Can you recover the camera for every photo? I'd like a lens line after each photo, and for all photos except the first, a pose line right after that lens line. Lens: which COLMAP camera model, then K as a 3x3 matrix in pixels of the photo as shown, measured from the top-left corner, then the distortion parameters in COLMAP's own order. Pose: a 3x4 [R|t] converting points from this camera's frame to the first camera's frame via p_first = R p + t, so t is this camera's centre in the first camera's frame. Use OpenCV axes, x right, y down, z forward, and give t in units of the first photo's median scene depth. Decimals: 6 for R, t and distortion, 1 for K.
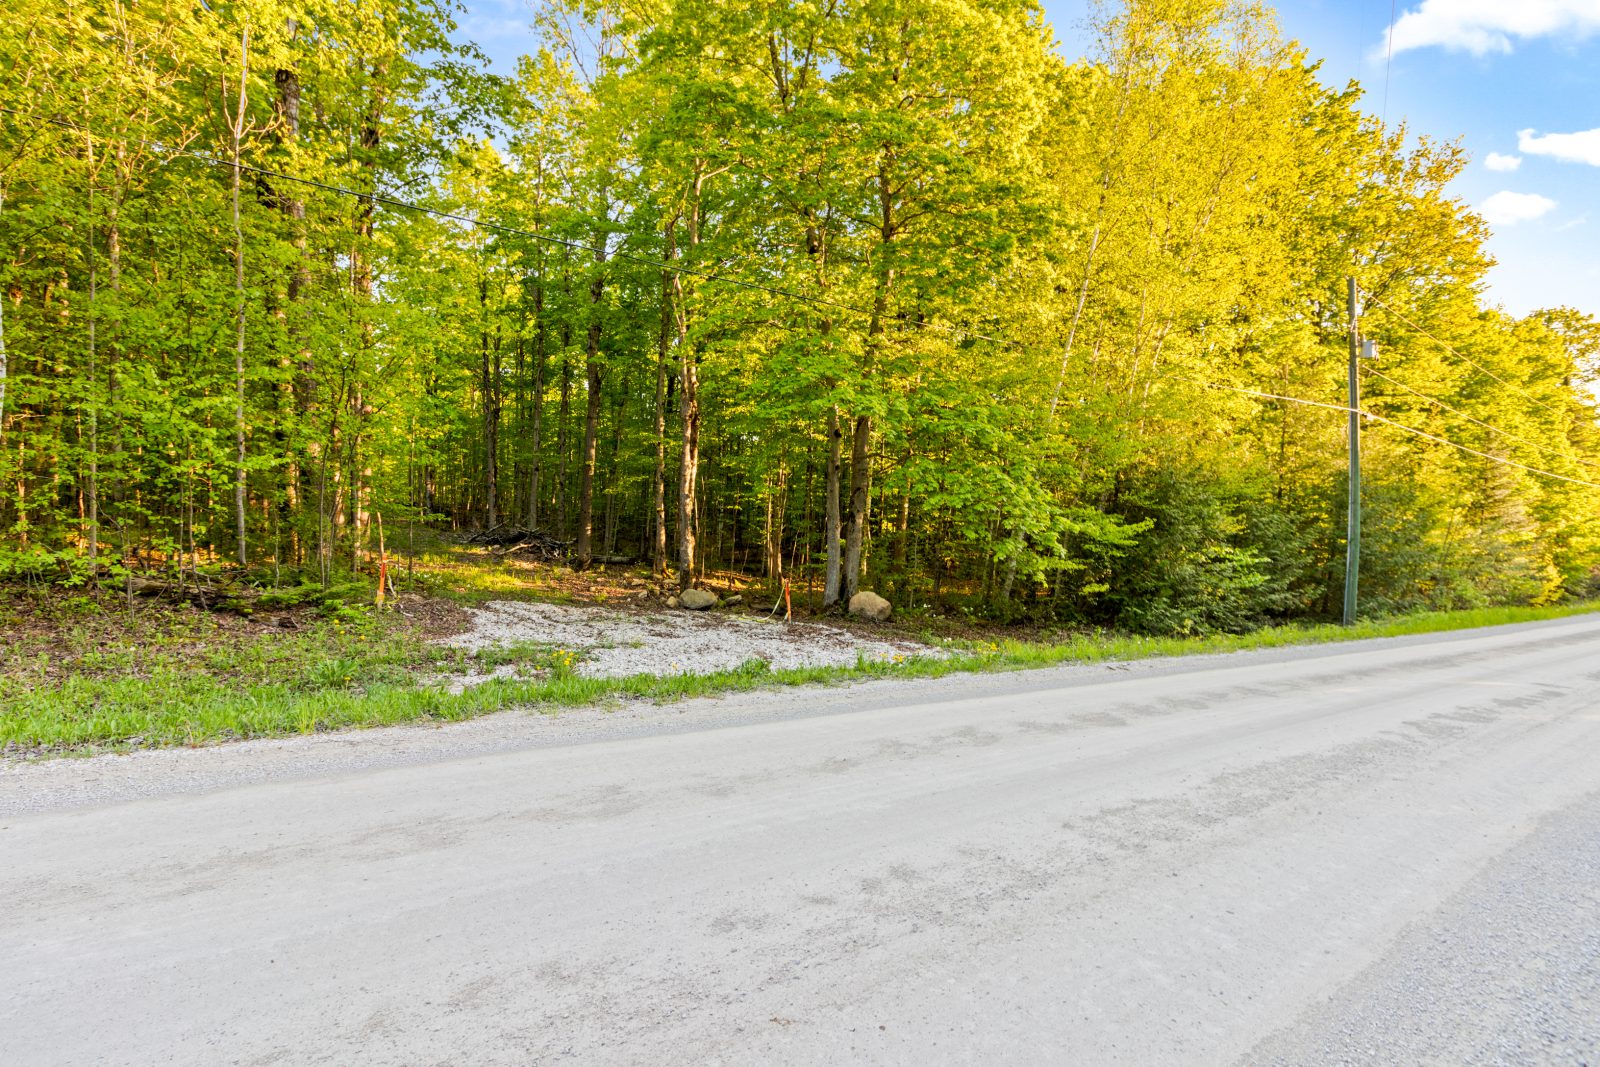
lens RADIAL K [[1032.1, 0, 800.0], [0, 1032.1, 533.5], [0, 0, 1]] dist [-0.077285, 0.068963]
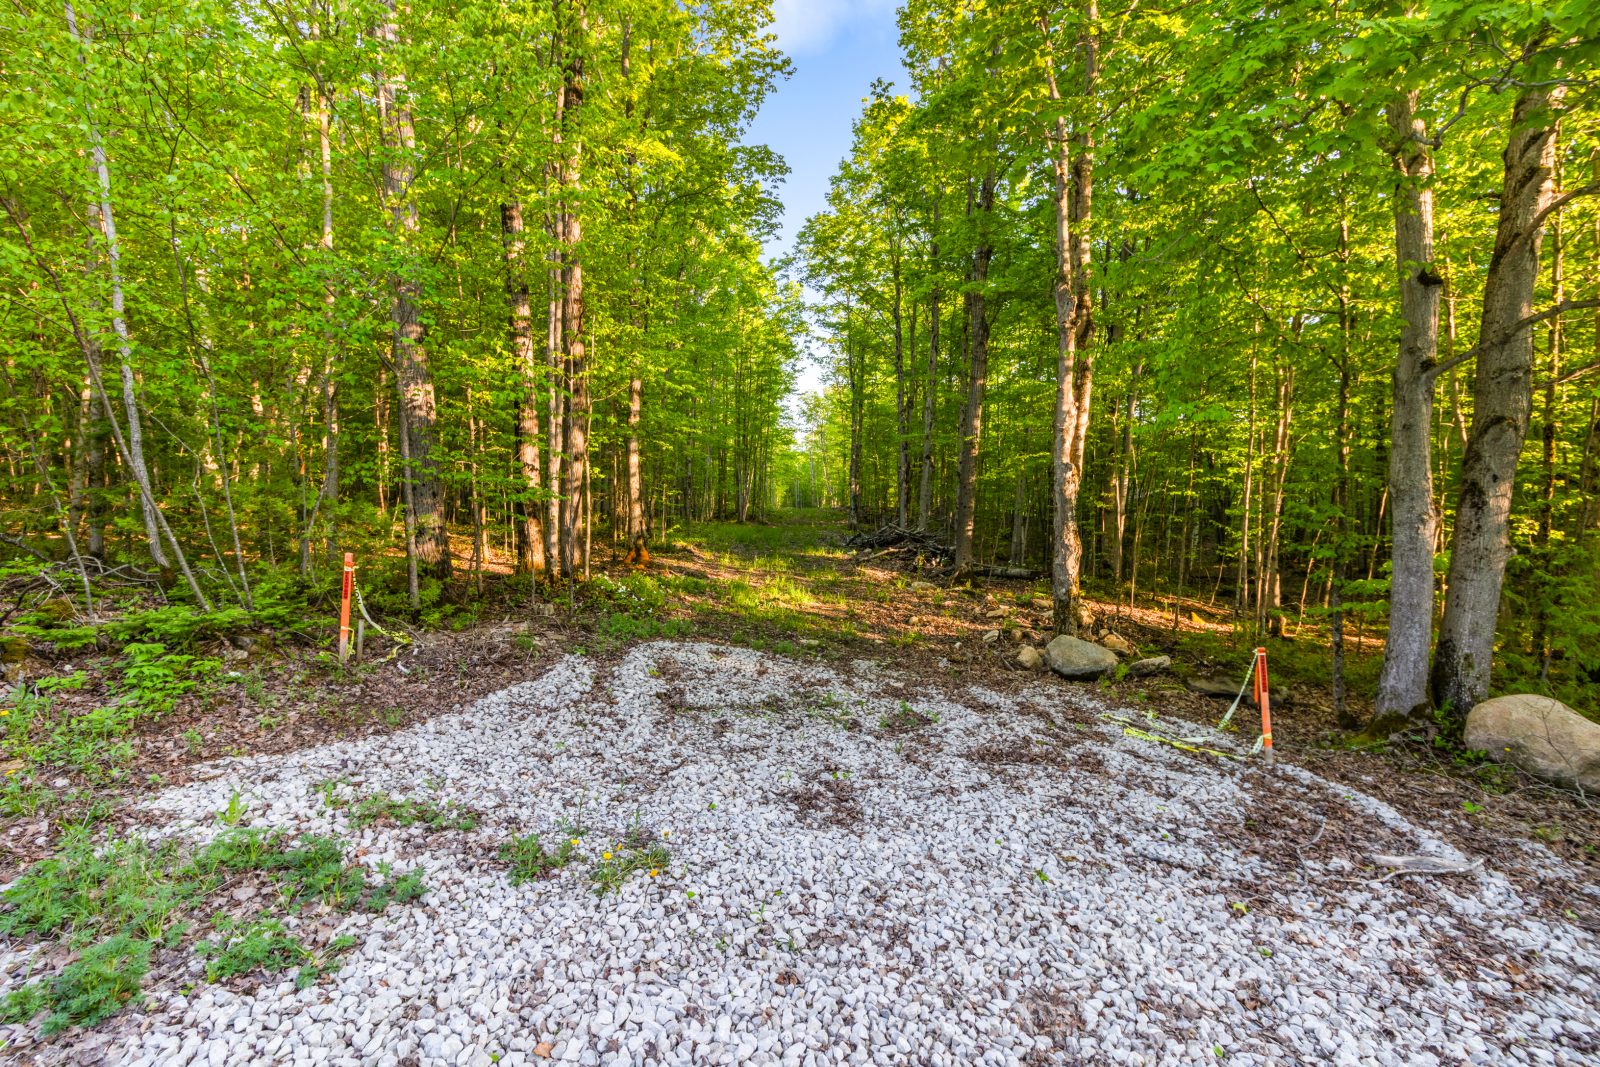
lens RADIAL K [[723.4, 0, 800.0], [0, 723.4, 533.5], [0, 0, 1]] dist [-0.000394, -0.000145]
pose [[0.800475, 0.009276, -0.599294, 0.009979], [-0.017030, 0.999829, -0.007271, 0.005075], [0.599124, 0.016027, 0.800496, 0.599554]]
